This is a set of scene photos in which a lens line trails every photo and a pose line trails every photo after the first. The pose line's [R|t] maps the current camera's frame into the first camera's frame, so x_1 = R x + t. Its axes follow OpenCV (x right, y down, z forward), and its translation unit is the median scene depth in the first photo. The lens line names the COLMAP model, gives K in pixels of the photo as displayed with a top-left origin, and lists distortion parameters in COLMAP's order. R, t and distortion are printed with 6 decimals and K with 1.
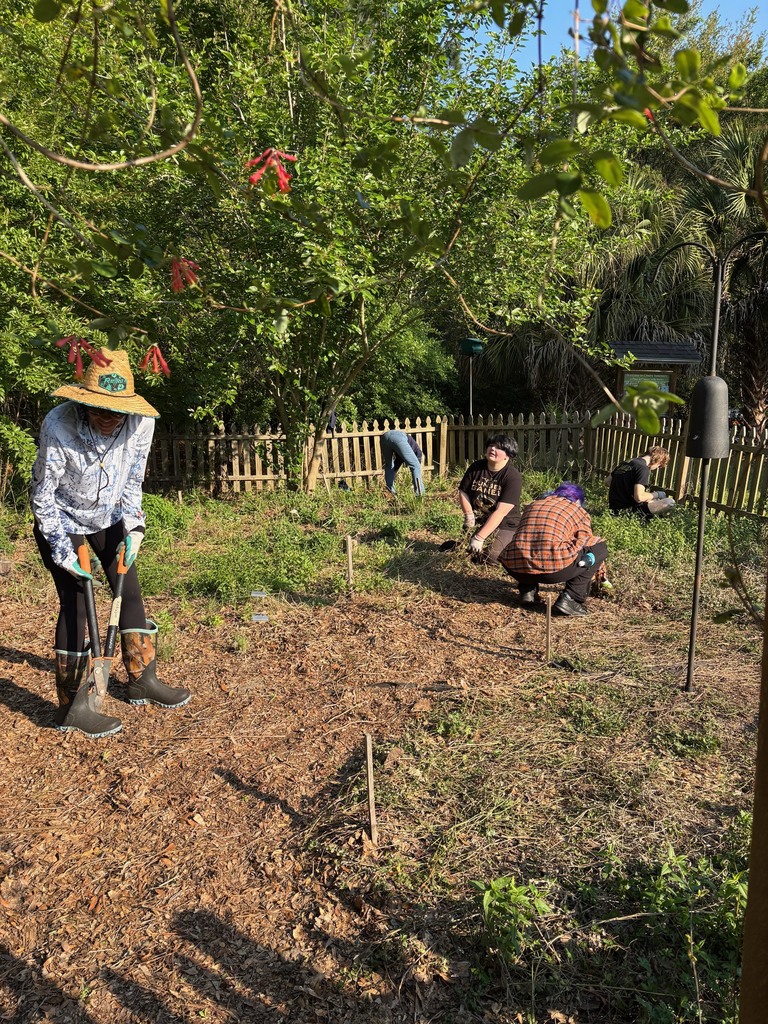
lens RADIAL K [[744.7, 0, 385.4], [0, 744.7, 513.1], [0, 0, 1]] dist [0.040620, -0.030958]
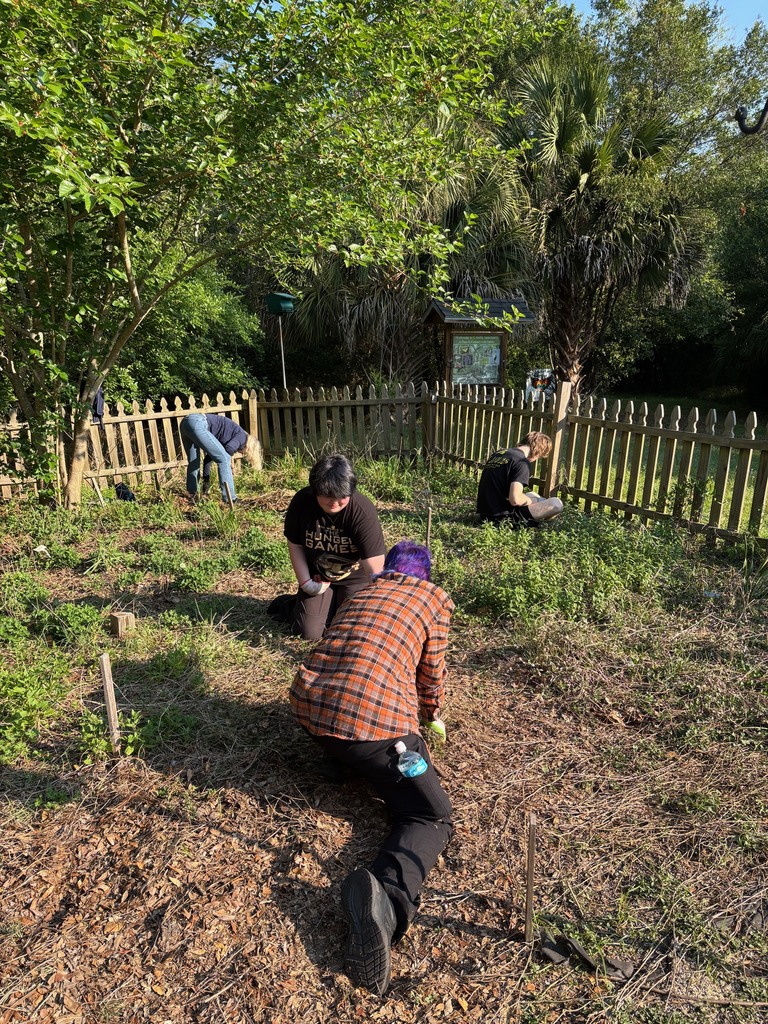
lens RADIAL K [[744.7, 0, 384.6], [0, 744.7, 511.7], [0, 0, 1]] dist [0.040620, -0.030958]
pose [[0.965835, -0.070404, 0.249411, 0.007204], [0.058168, 0.996729, 0.056102, -0.036961], [-0.252545, -0.039678, 0.966771, 0.182083]]
